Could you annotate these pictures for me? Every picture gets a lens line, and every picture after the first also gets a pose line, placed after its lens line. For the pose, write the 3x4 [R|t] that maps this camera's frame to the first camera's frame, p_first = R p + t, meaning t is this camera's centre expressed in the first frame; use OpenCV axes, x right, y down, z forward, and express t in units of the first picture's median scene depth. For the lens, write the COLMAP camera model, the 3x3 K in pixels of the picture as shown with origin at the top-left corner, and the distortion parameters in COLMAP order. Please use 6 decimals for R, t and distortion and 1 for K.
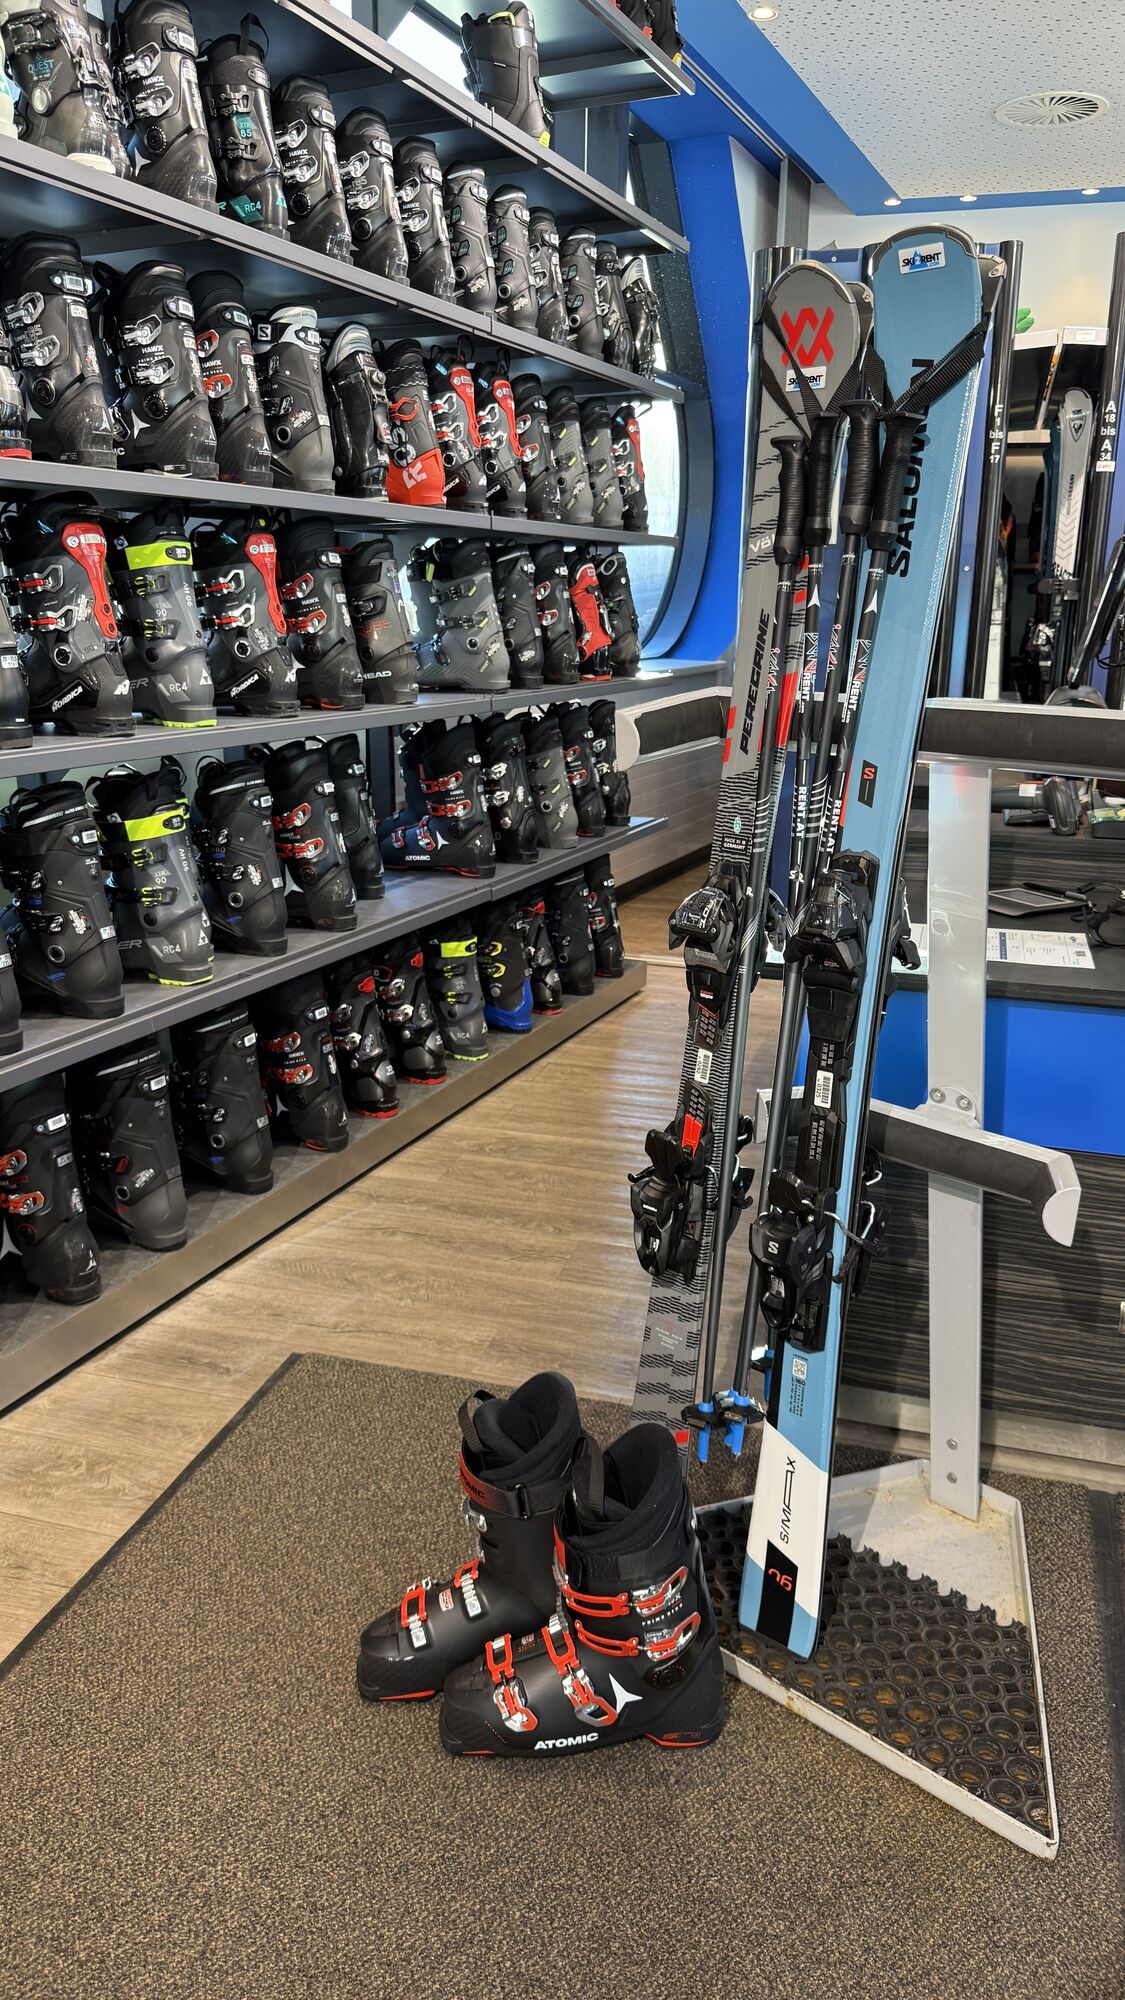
lens RADIAL K [[1414.7, 0, 562.5], [0, 1414.7, 1000.0], [0, 0, 1]] dist [0.119184, -0.176363]
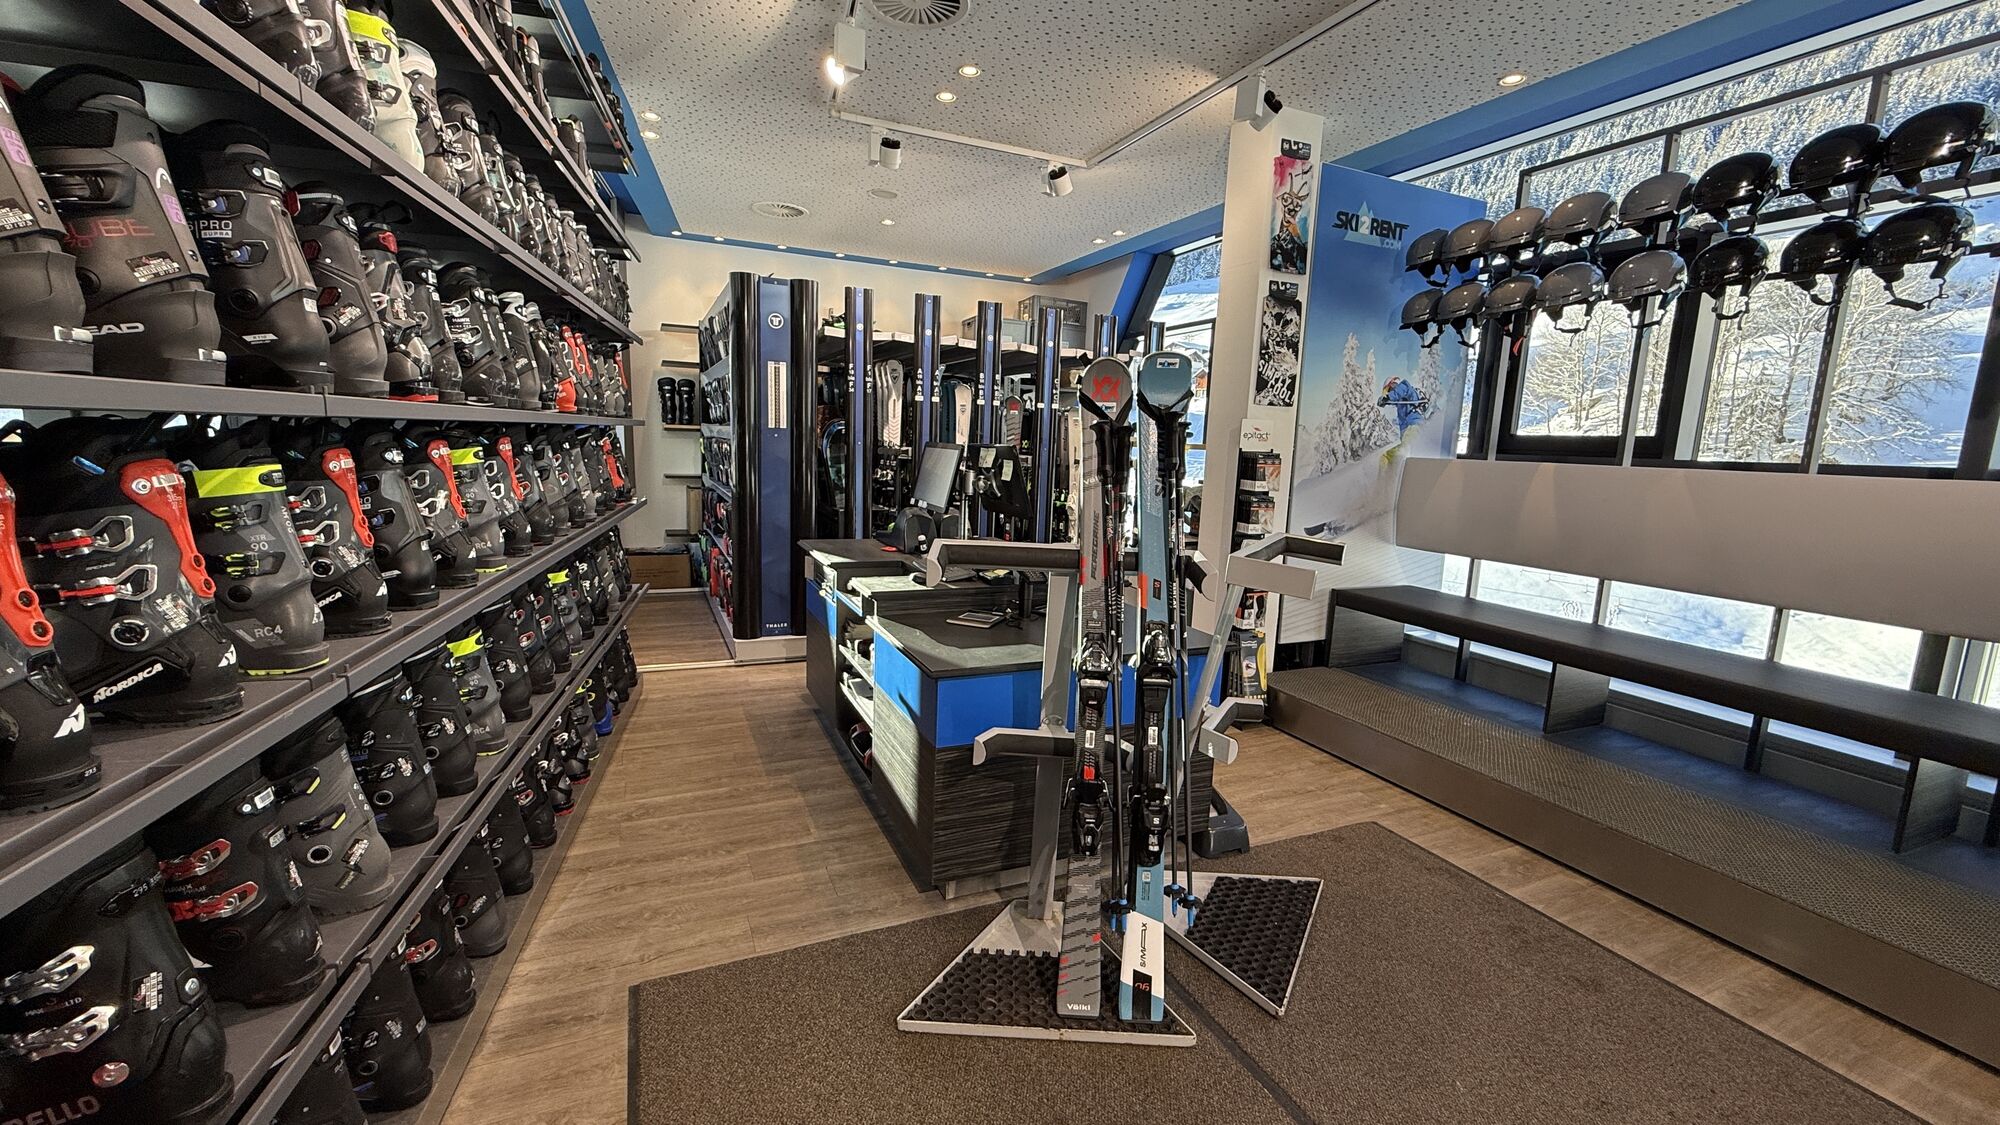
lens RADIAL K [[801.6, 0, 1000.0], [0, 801.6, 562.5], [0, 0, 1]] dist [-0.000813, -0.000367]
pose [[0.759596, -0.081643, 0.645251, -0.319597], [0.149164, 0.987515, -0.050648, -0.069340], [-0.633060, 0.134720, 0.762290, 0.057691]]
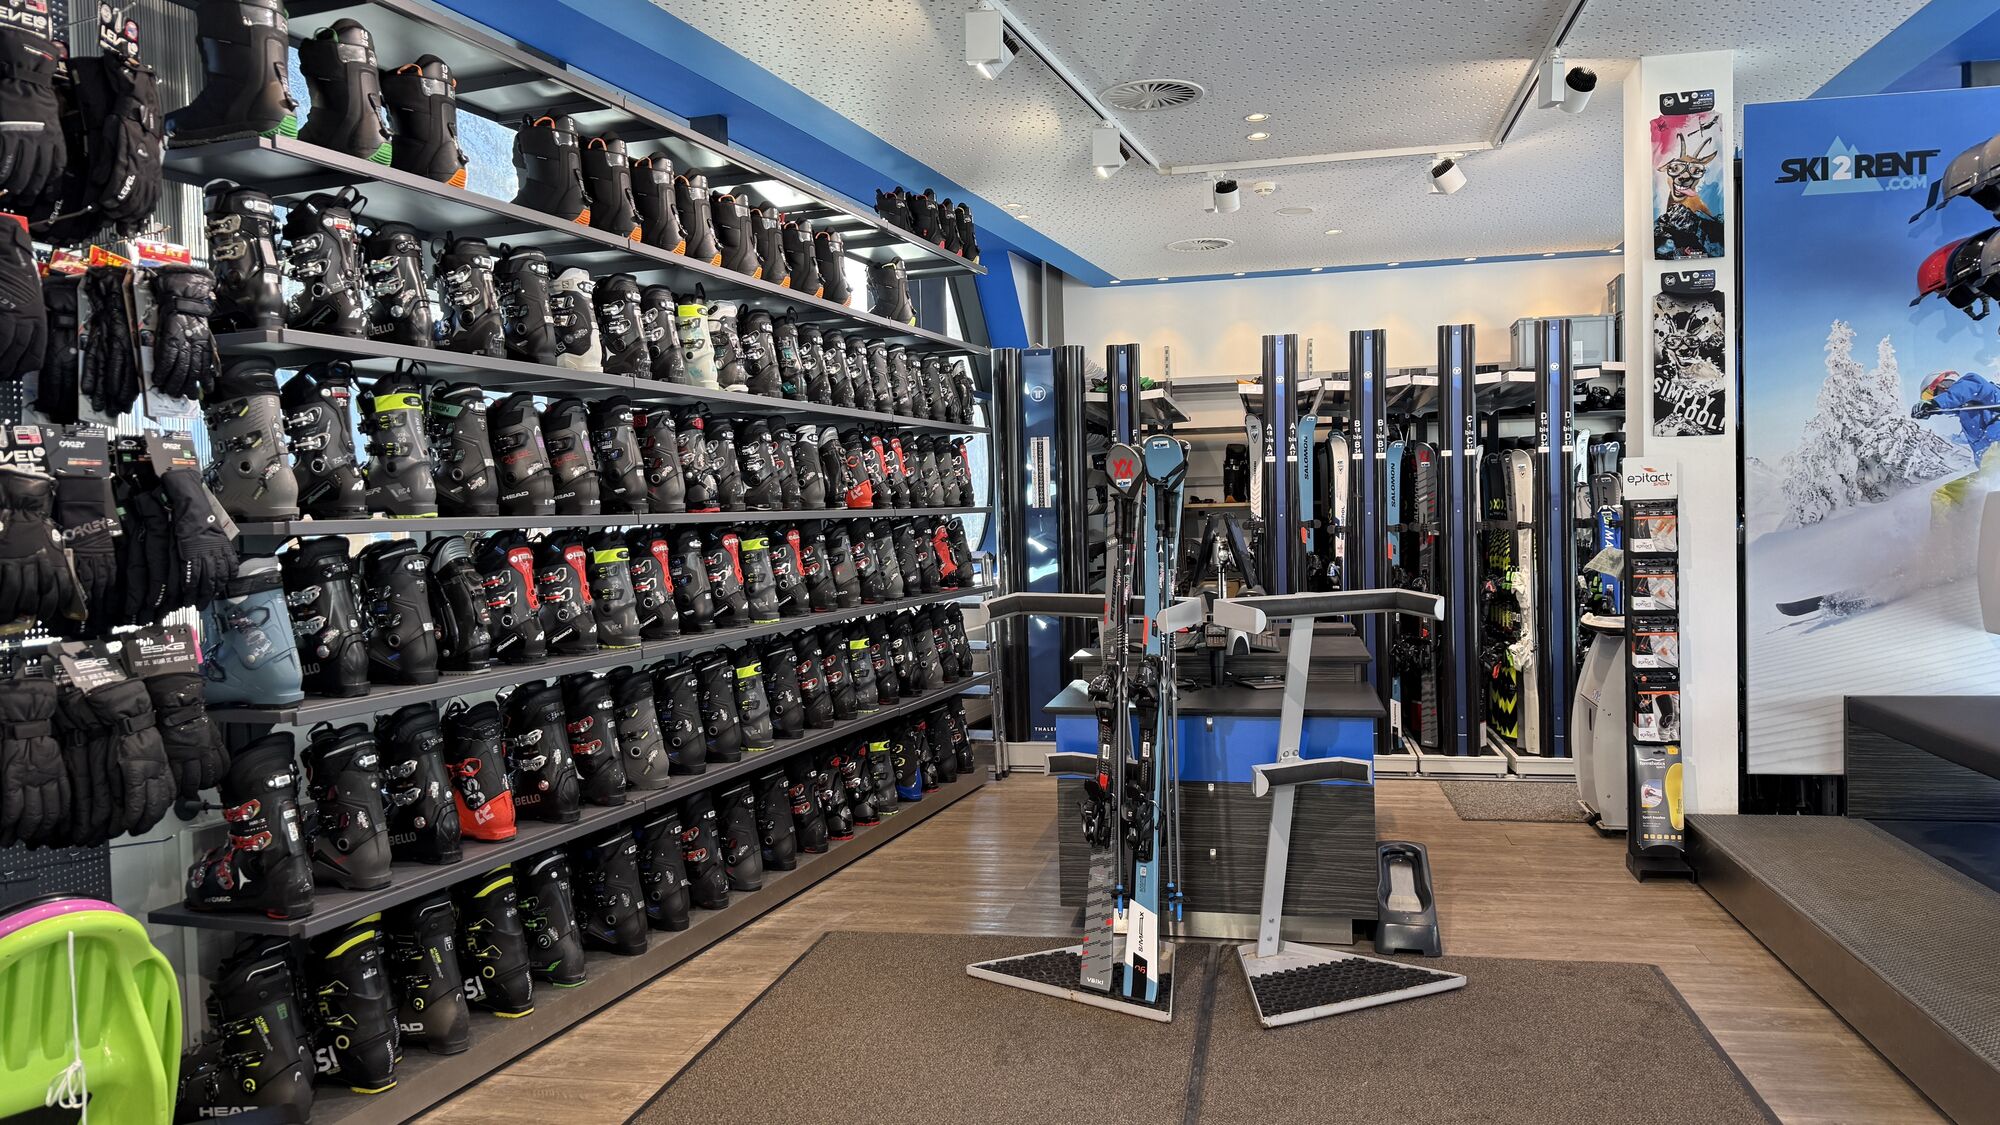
lens RADIAL K [[1414.7, 0, 1000.0], [0, 1414.7, 562.5], [0, 0, 1]] dist [0.119184, -0.176363]
pose [[0.995426, -0.039315, 0.087075, -0.081765], [0.058668, 0.970868, -0.232322, 0.181729], [-0.075404, 0.236368, 0.968734, -0.849237]]
